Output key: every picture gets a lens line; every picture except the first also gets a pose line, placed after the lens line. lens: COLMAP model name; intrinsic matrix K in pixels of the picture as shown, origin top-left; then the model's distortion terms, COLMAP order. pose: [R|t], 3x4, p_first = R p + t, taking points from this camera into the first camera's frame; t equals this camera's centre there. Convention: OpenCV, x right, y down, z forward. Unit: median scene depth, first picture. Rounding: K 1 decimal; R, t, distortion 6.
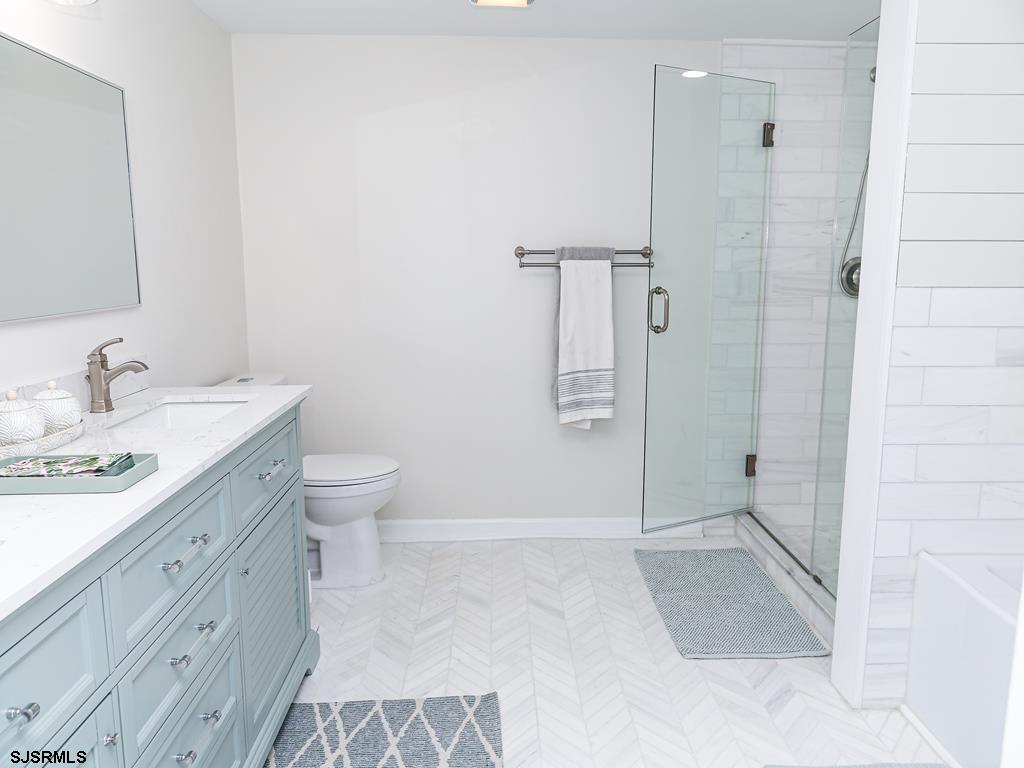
lens RADIAL K [[707.7, 0, 513.4], [0, 707.7, 383.1], [0, 0, 1]] dist [-0.007641, 0.000869]
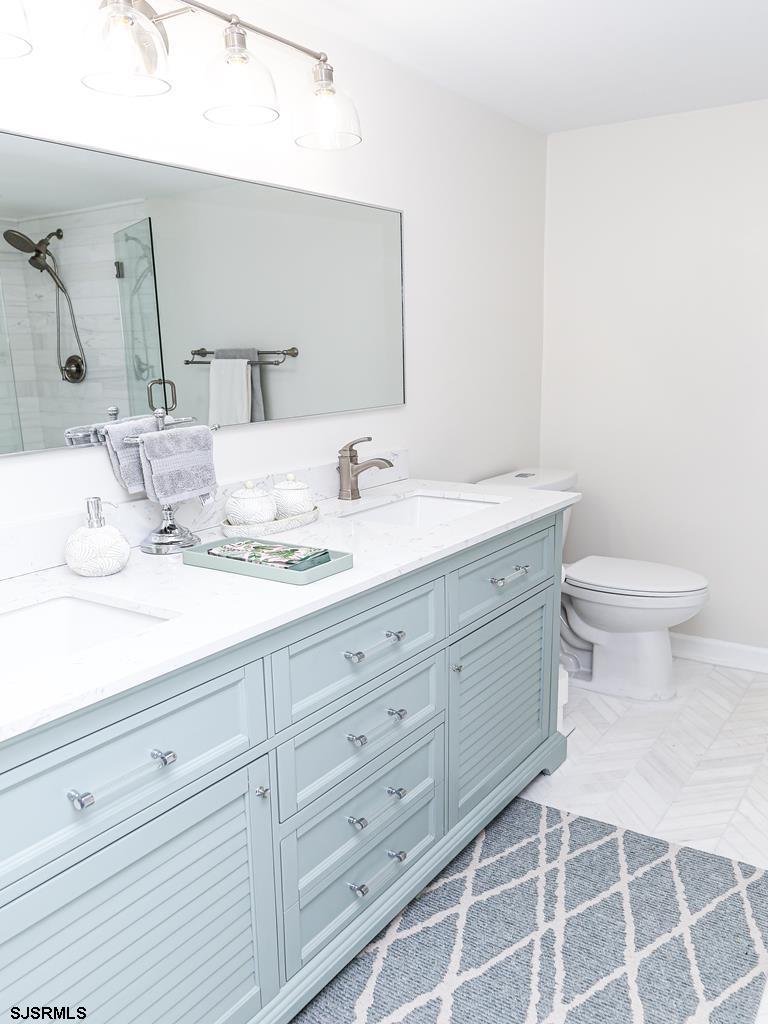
lens RADIAL K [[707.7, 0, 390.1], [0, 707.7, 475.5], [0, 0, 1]] dist [-0.007641, 0.000869]
pose [[0.778603, 0.160855, -0.606551, 0.088468], [-0.146105, 0.986493, 0.074066, -0.051864], [0.610271, 0.030952, 0.791587, 0.077454]]
